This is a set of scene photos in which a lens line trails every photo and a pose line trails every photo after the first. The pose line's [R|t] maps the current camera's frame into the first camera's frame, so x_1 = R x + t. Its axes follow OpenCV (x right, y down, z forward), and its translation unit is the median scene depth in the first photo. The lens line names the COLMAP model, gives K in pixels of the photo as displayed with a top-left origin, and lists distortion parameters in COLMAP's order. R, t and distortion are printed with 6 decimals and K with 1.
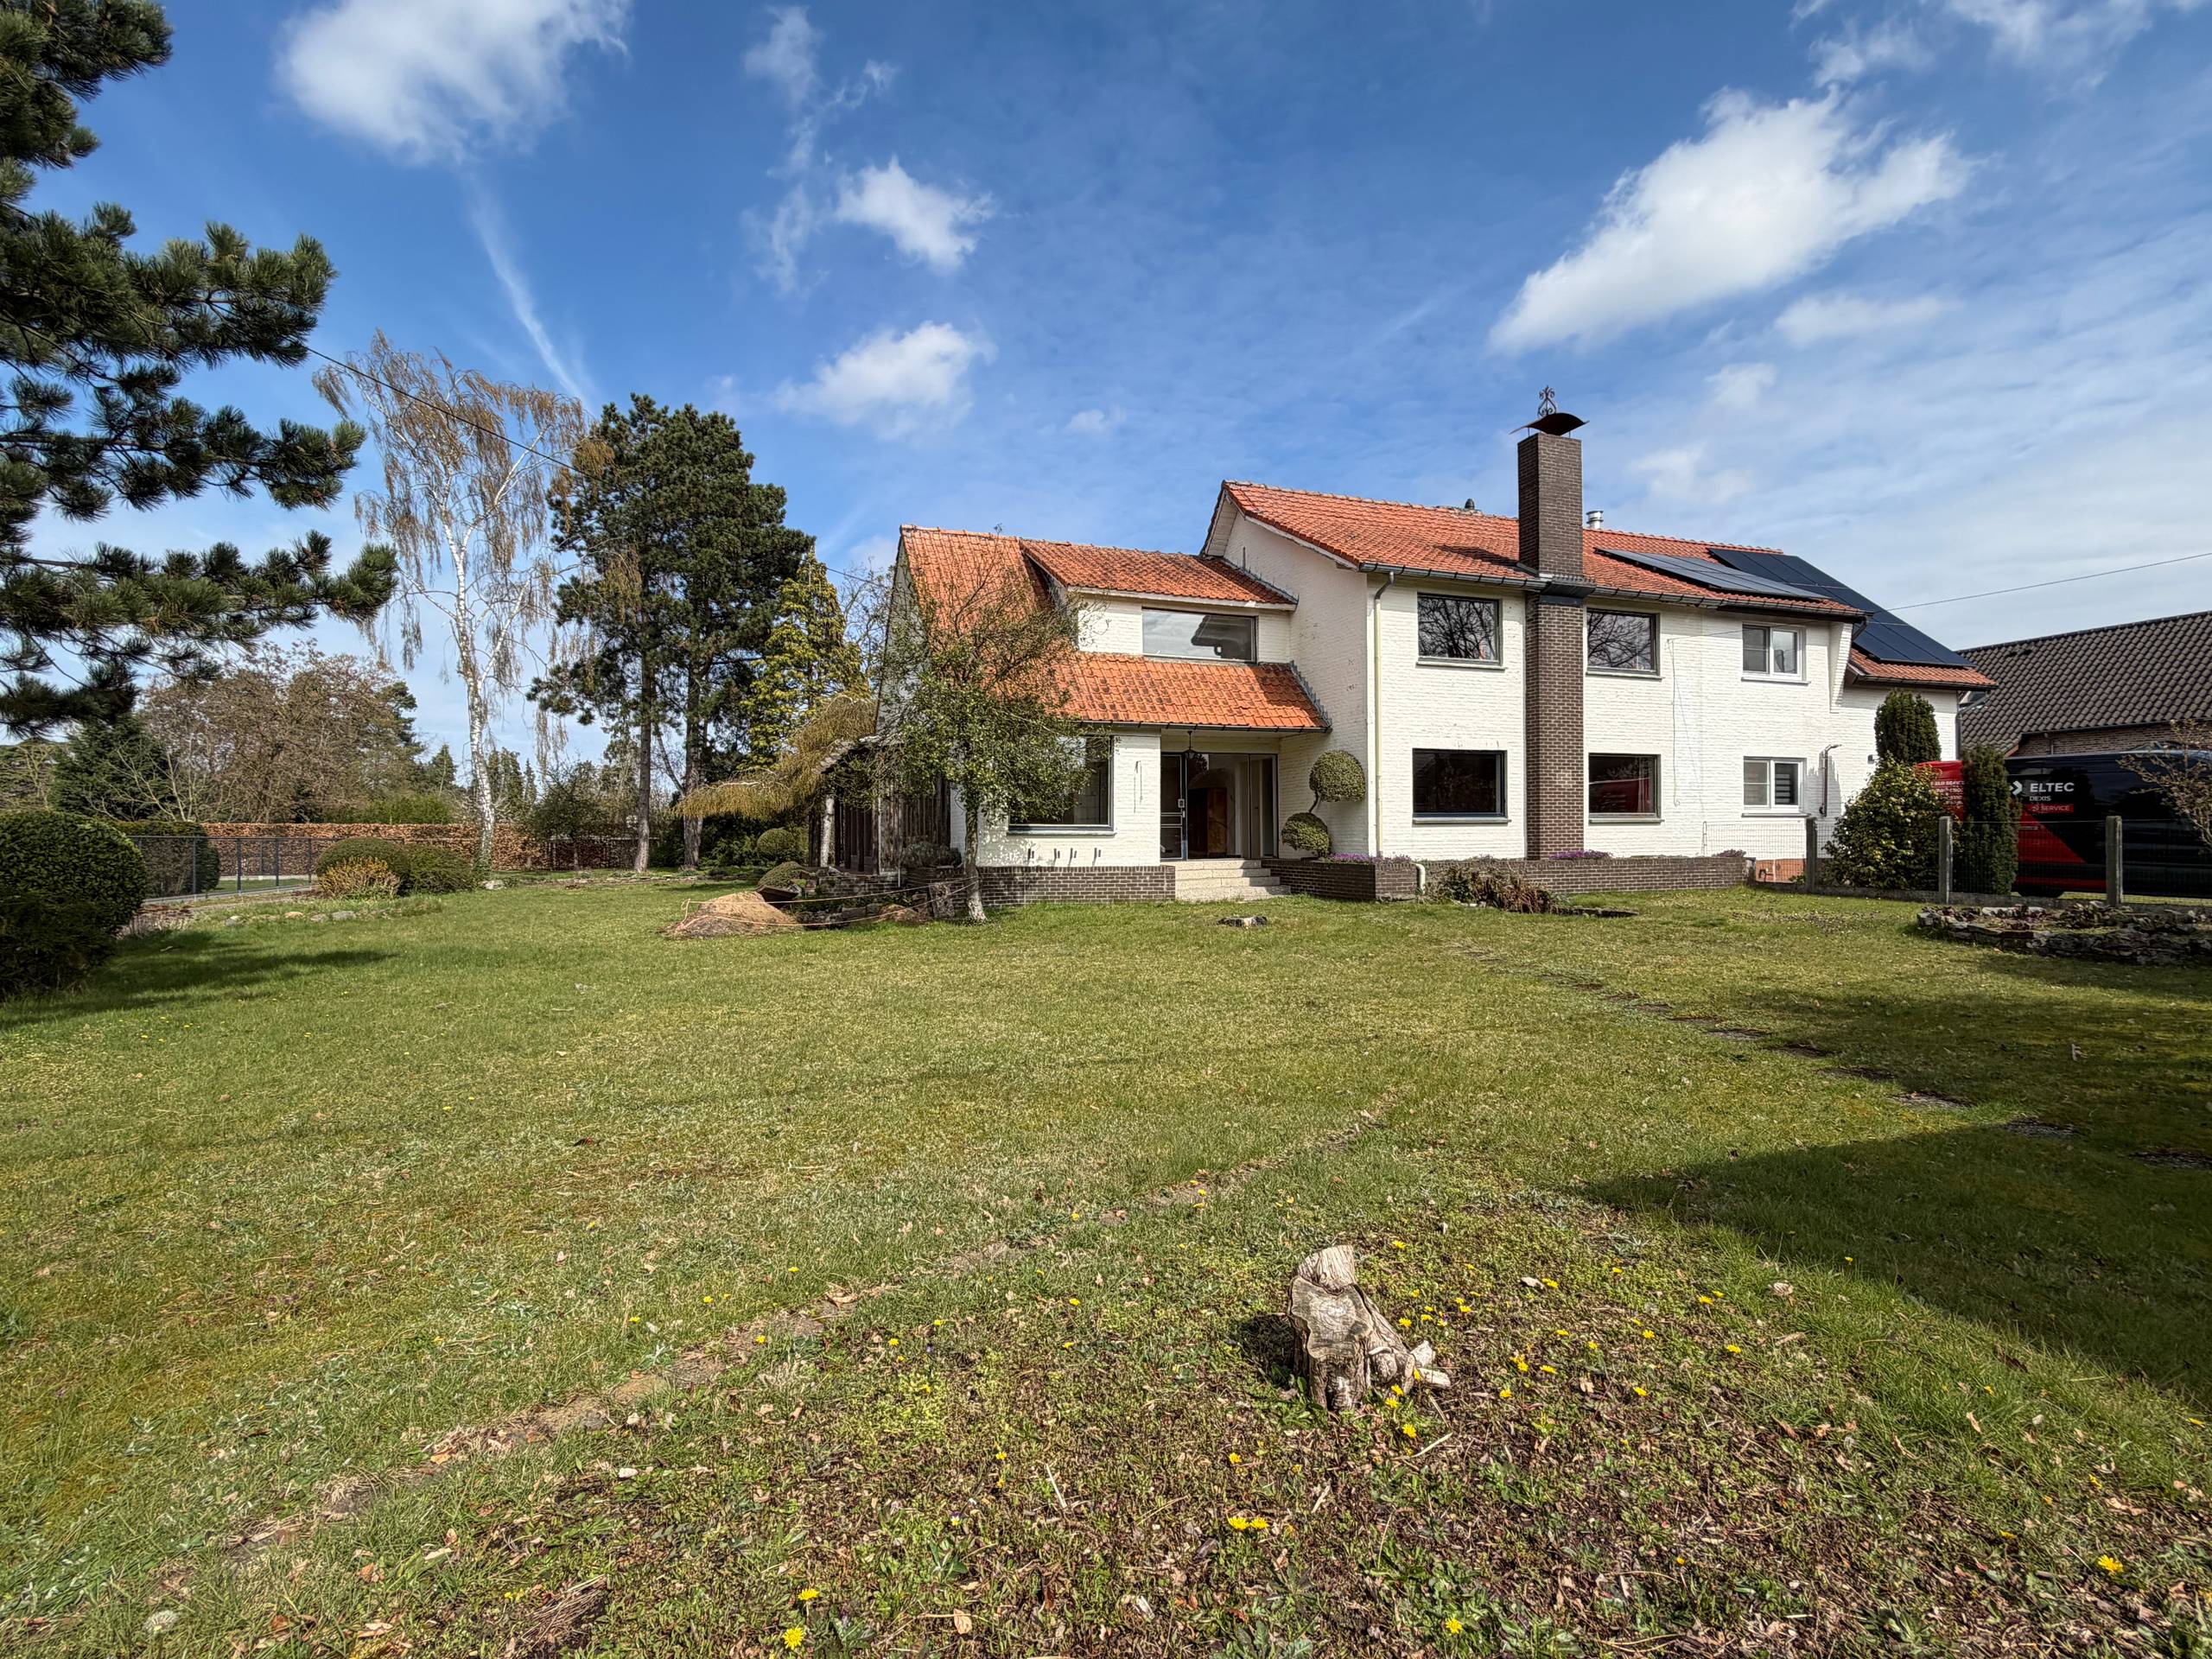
lens RADIAL K [[1015.0, 0, 1106.0], [0, 1015.0, 829.5], [0, 0, 1]] dist [0.001209, 0.000113]
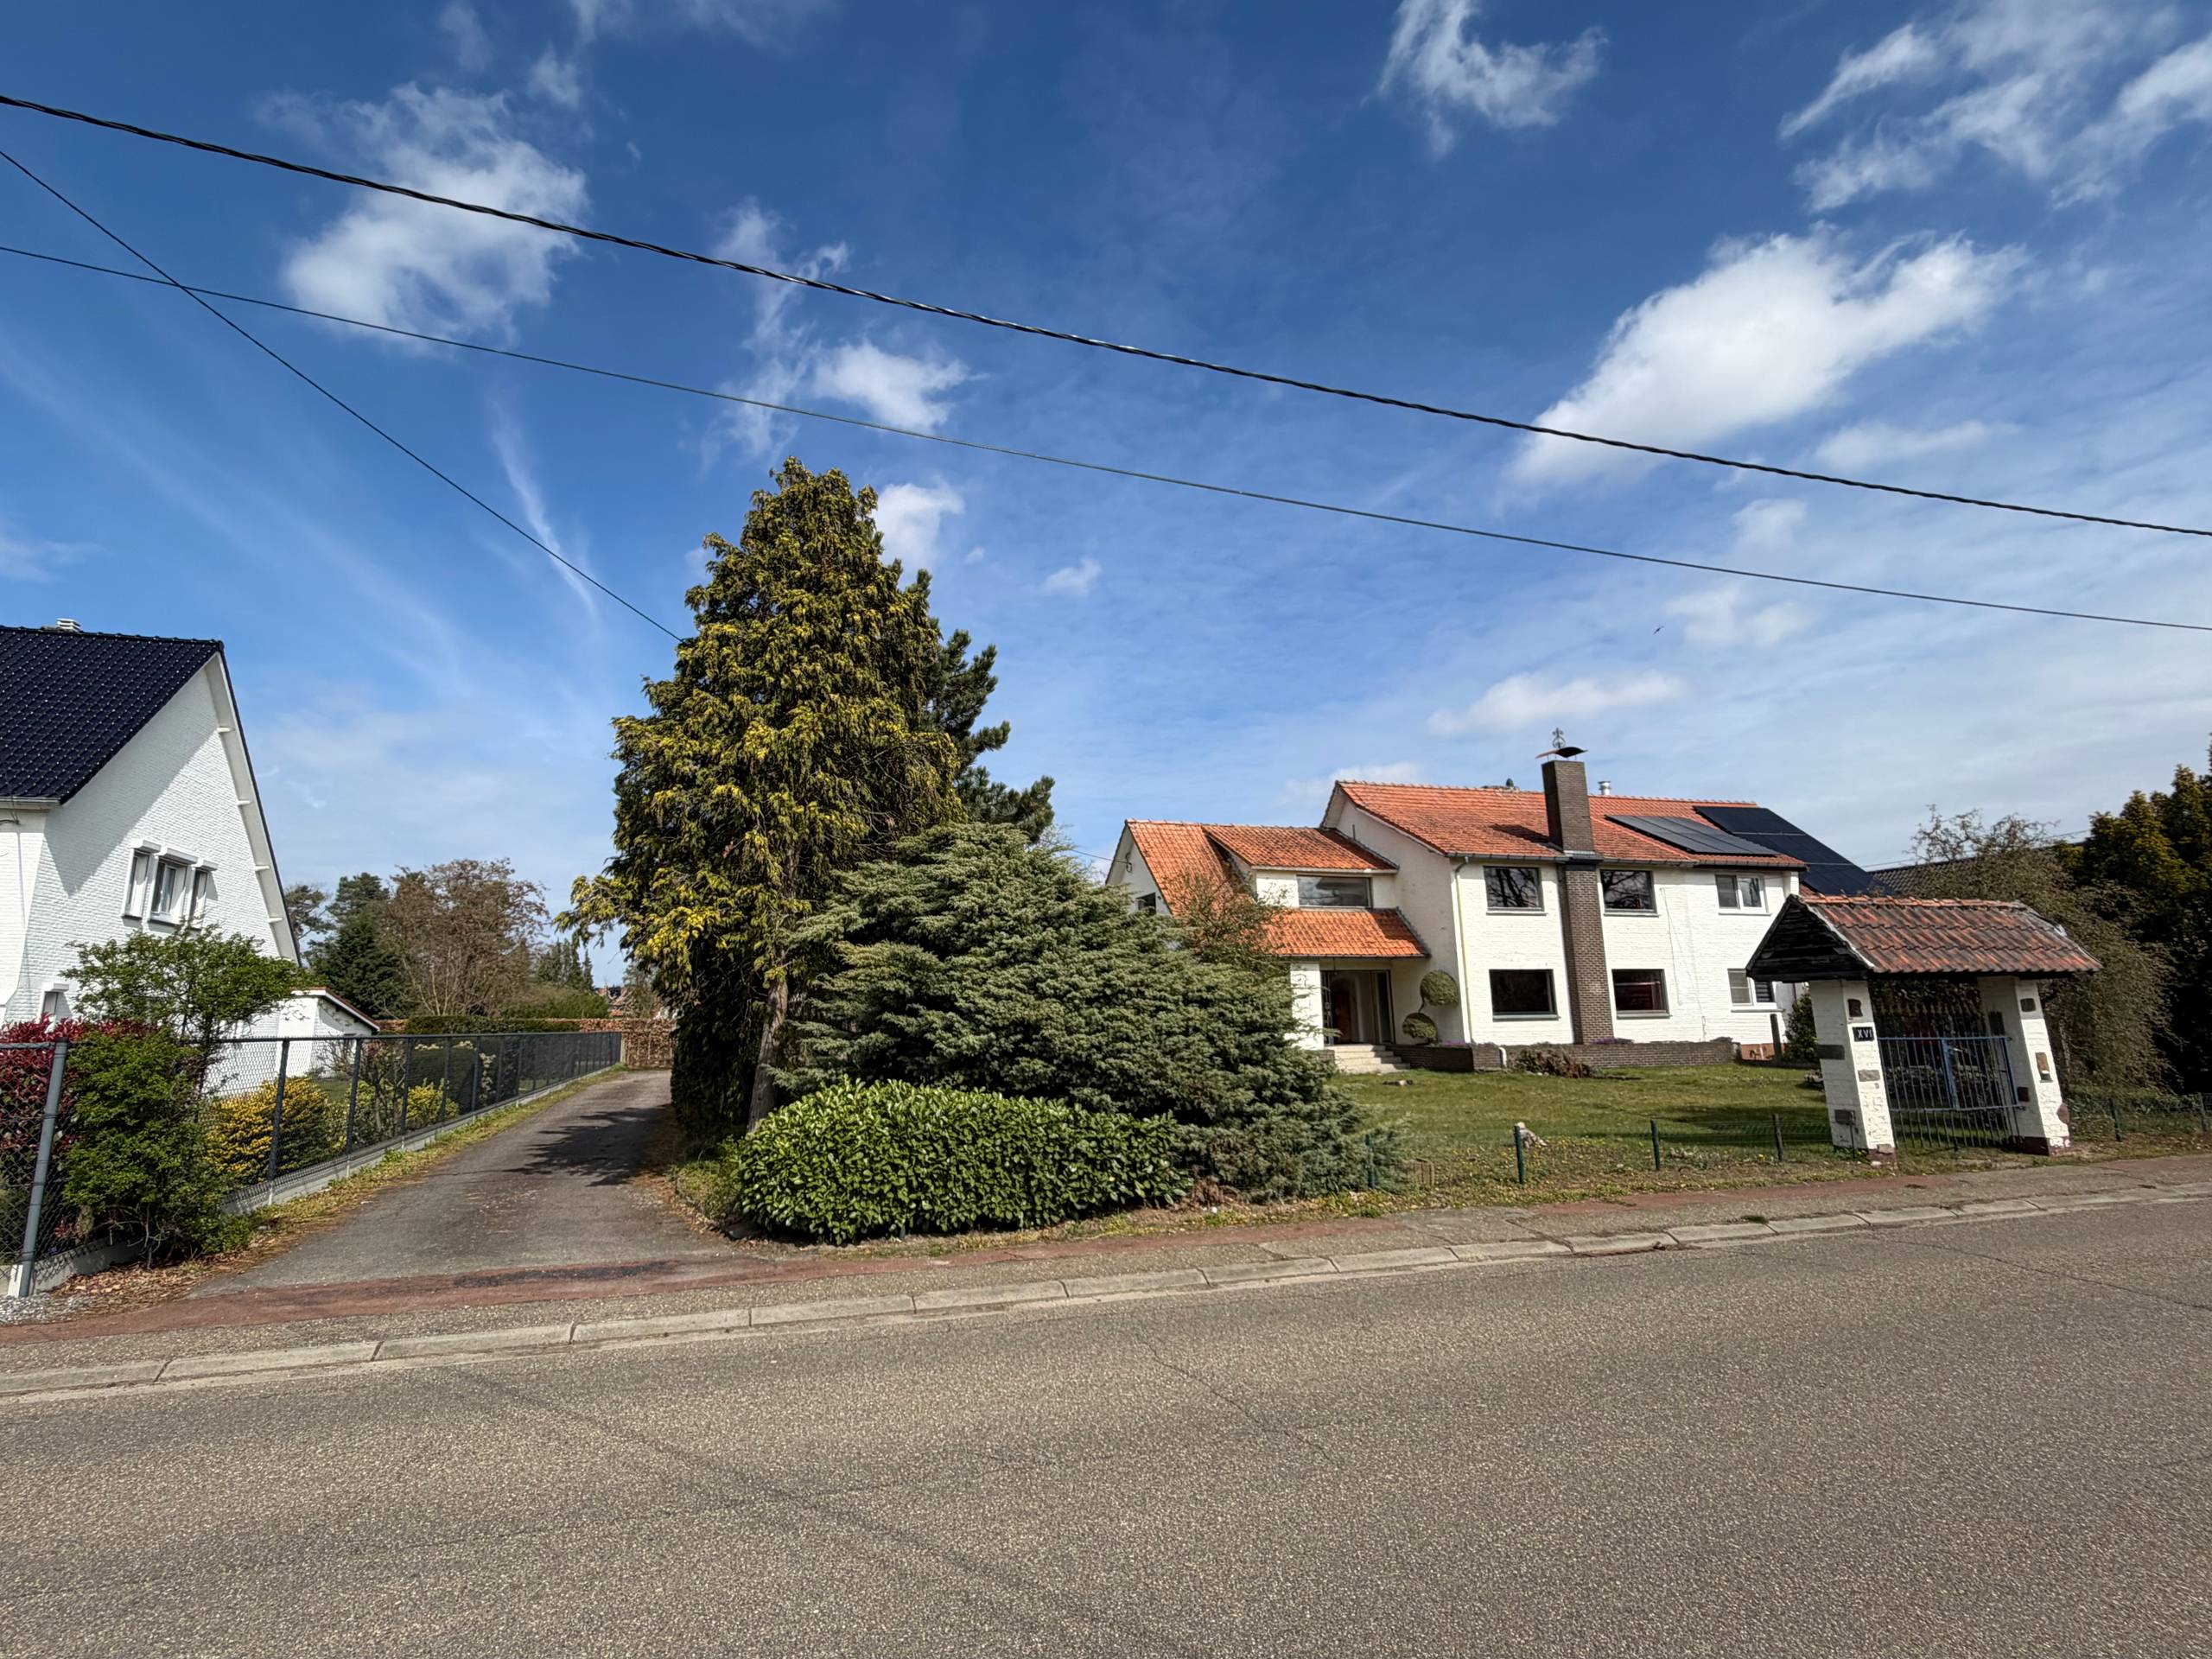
lens RADIAL K [[1061.3, 0, 1048.2], [0, 1061.3, 812.4], [0, 0, 1]] dist [-0.002004, -0.000209]
pose [[0.997424, -0.019811, -0.068946, -0.229160], [0.006567, 0.982290, -0.187250, -0.017327], [0.071435, 0.186315, 0.979890, -0.612309]]
